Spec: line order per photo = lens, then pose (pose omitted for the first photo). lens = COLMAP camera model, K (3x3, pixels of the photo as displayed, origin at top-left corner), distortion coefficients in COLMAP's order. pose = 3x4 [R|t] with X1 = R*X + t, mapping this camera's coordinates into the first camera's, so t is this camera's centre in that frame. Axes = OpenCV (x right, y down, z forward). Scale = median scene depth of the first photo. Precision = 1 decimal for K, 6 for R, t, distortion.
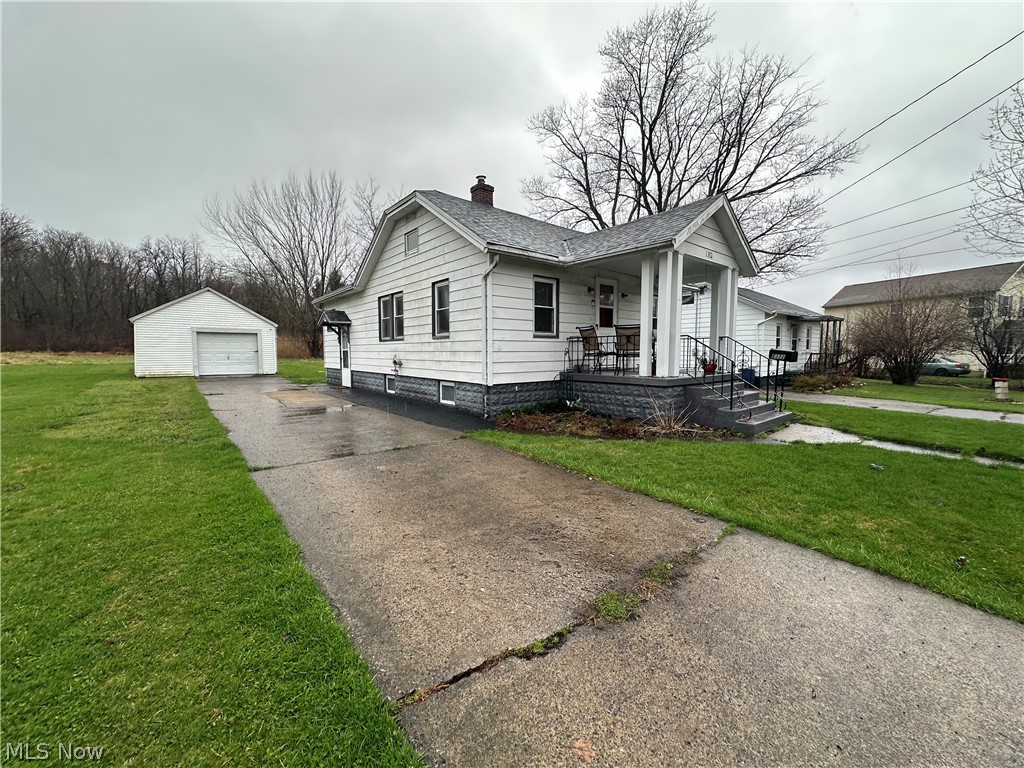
lens RADIAL K [[403.9, 0, 514.9], [0, 403.9, 387.6], [0, 0, 1]] dist [-0.004563, 0.001159]
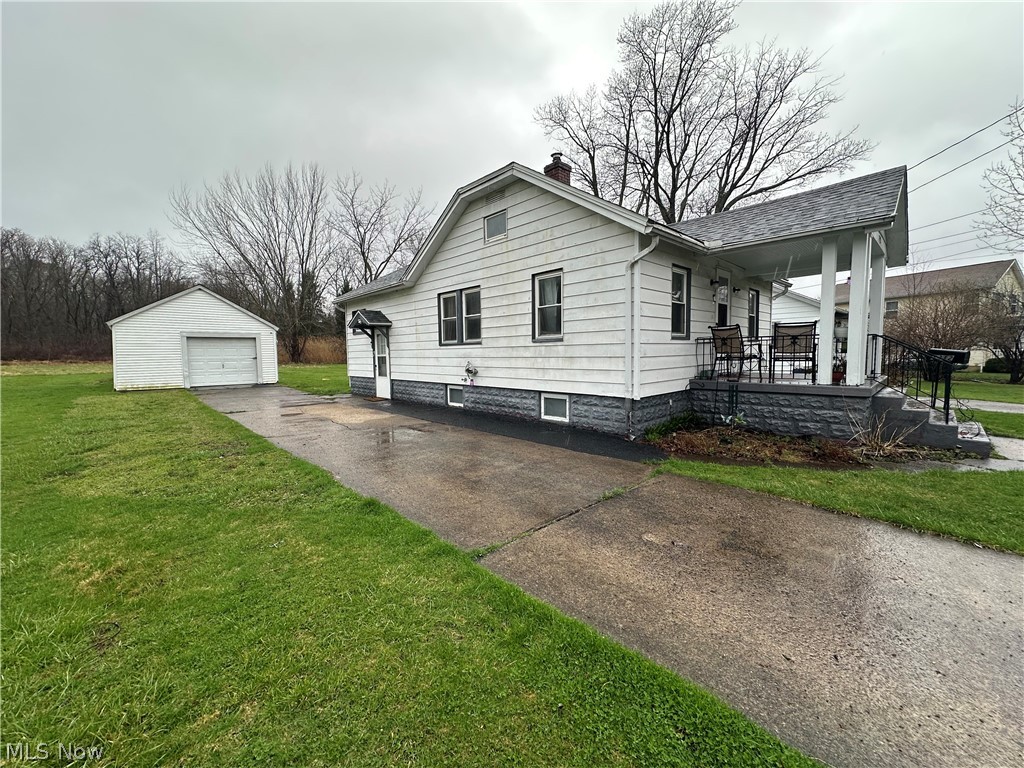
lens RADIAL K [[403.9, 0, 514.1], [0, 403.9, 387.2], [0, 0, 1]] dist [-0.004563, 0.001159]
pose [[0.997449, -0.020335, 0.068429, -0.146578], [0.020545, 0.999786, -0.002359, -0.013286], [-0.068366, 0.003759, 0.997653, 0.085805]]
